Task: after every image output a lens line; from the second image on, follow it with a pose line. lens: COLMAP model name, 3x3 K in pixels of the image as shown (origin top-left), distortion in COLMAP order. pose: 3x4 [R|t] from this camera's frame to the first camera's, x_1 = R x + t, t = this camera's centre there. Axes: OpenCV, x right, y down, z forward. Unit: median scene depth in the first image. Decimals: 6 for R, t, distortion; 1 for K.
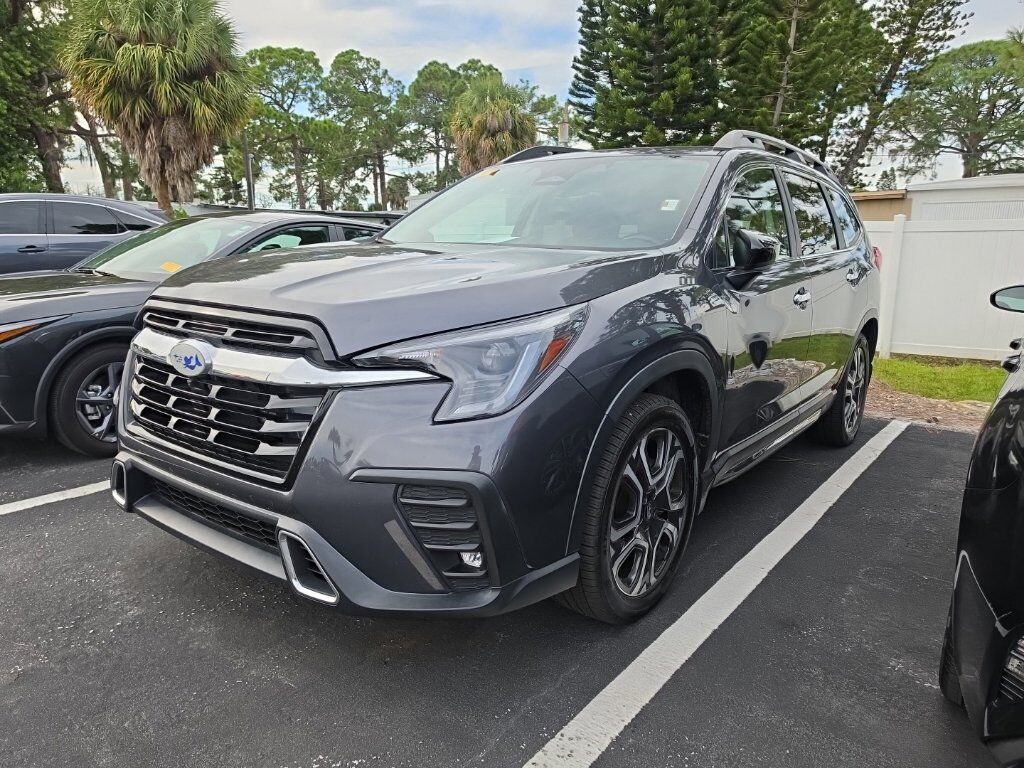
lens RADIAL K [[796.8, 0, 512.0], [0, 796.8, 384.0], [0, 0, 1]] dist [-0.012889, 0.000457]
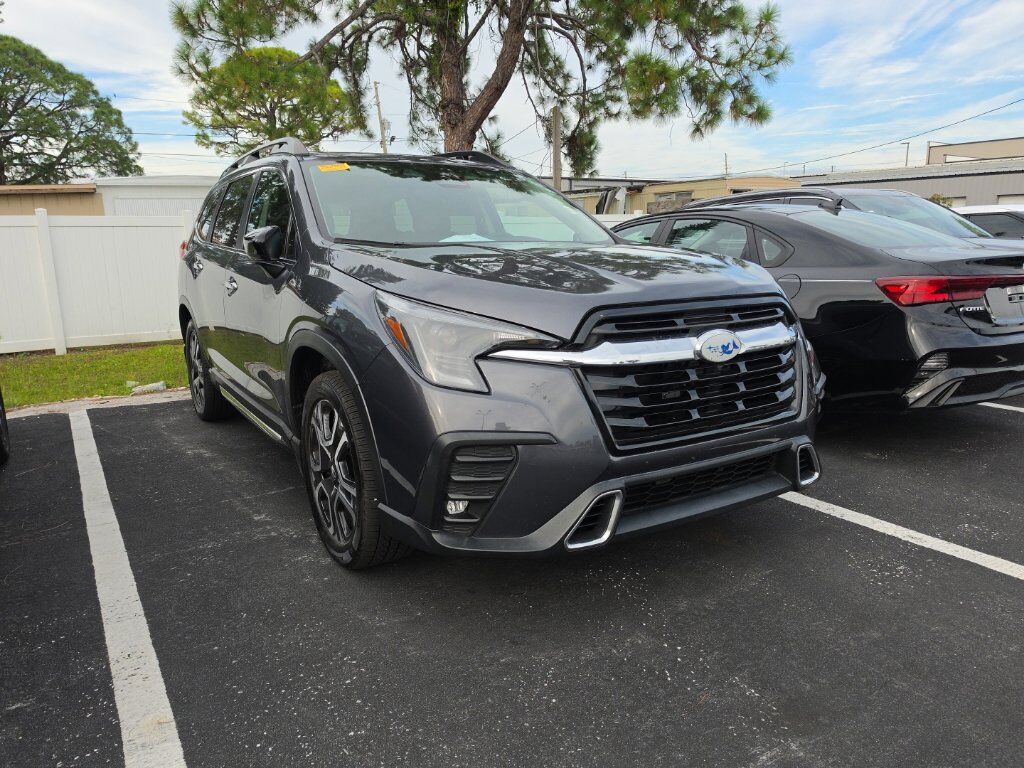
lens RADIAL K [[792.5, 0, 505.2], [0, 792.5, 387.2], [0, 0, 1]] dist [-0.010161, -0.003163]
pose [[0.277782, -0.201169, 0.939345, -0.143473], [0.187317, 0.970401, 0.152426, -0.018833], [-0.942205, 0.133614, 0.307242, 0.087485]]
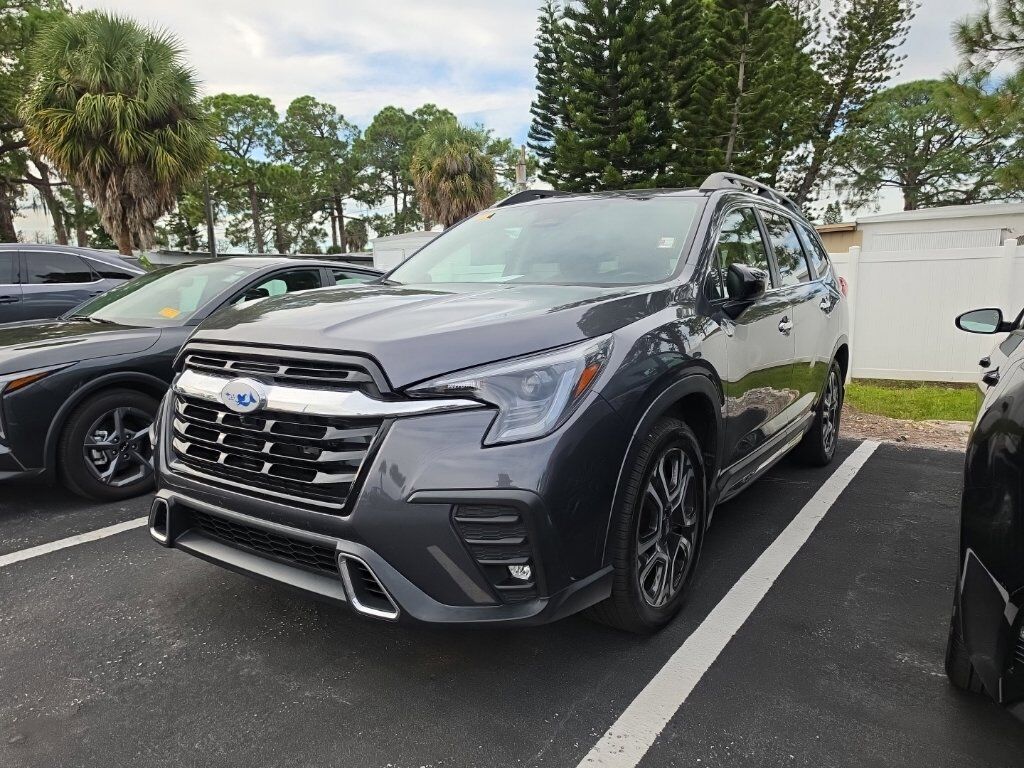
lens RADIAL K [[795.6, 0, 515.5], [0, 795.6, 382.0], [0, 0, 1]] dist [-0.007076, -0.008326]
pose [[0.998147, -0.030073, 0.052890, -0.008878], [0.032682, 0.998255, -0.049179, 0.001234], [-0.051319, 0.050816, 0.997389, -0.007361]]
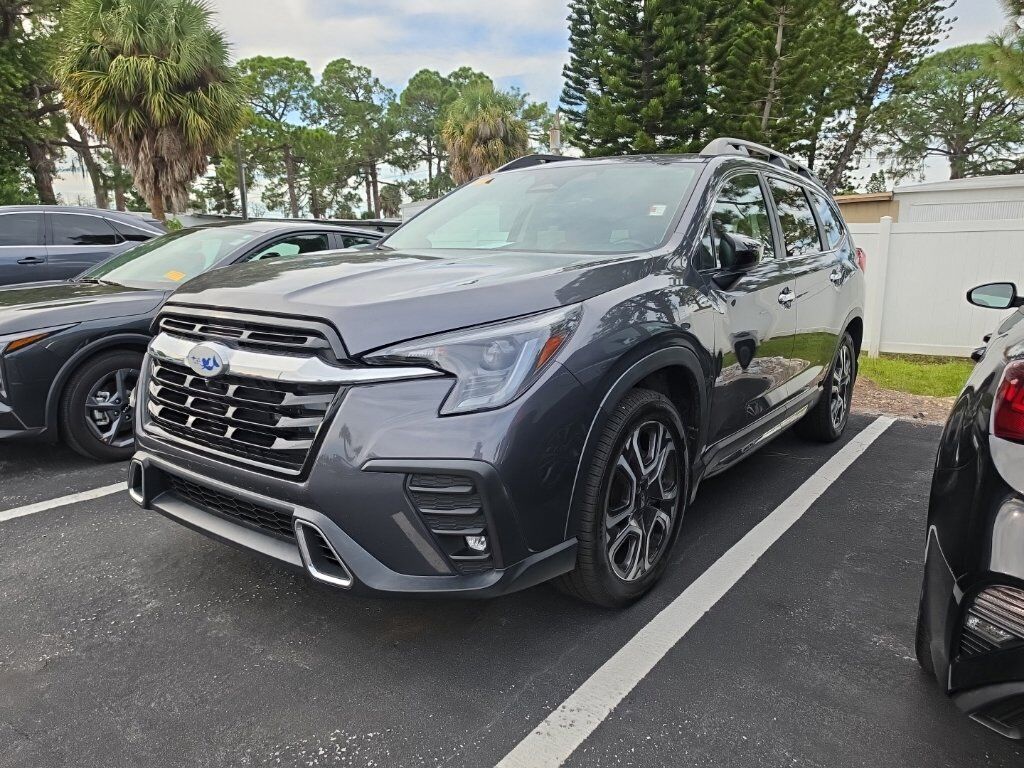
lens RADIAL K [[795.6, 0, 515.5], [0, 795.6, 382.0], [0, 0, 1]] dist [-0.007076, -0.008326]
pose [[0.999848, -0.013547, 0.010967, -0.000607], [0.013655, 0.999859, -0.009814, 0.001210], [-0.010833, 0.009963, 0.999892, -0.005814]]
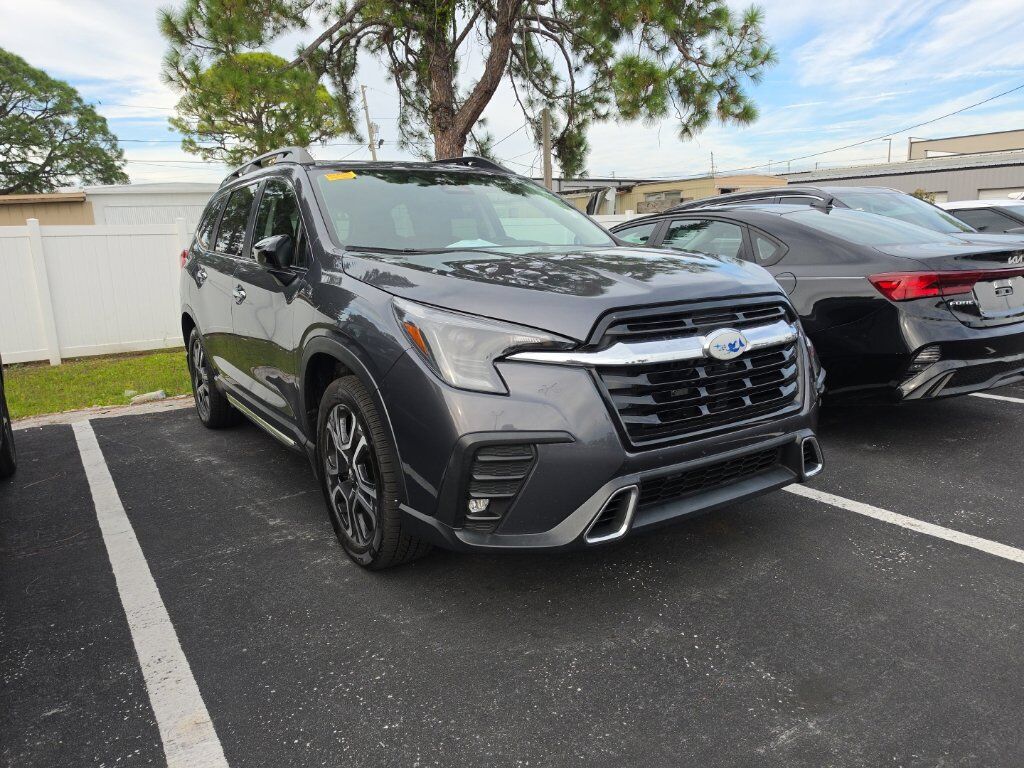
lens RADIAL K [[795.6, 0, 515.5], [0, 795.6, 382.0], [0, 0, 1]] dist [-0.007076, -0.008326]
pose [[0.248634, -0.199544, 0.947820, -0.147923], [0.204208, 0.967353, 0.150088, -0.020147], [-0.946826, 0.156236, 0.281266, 0.089740]]
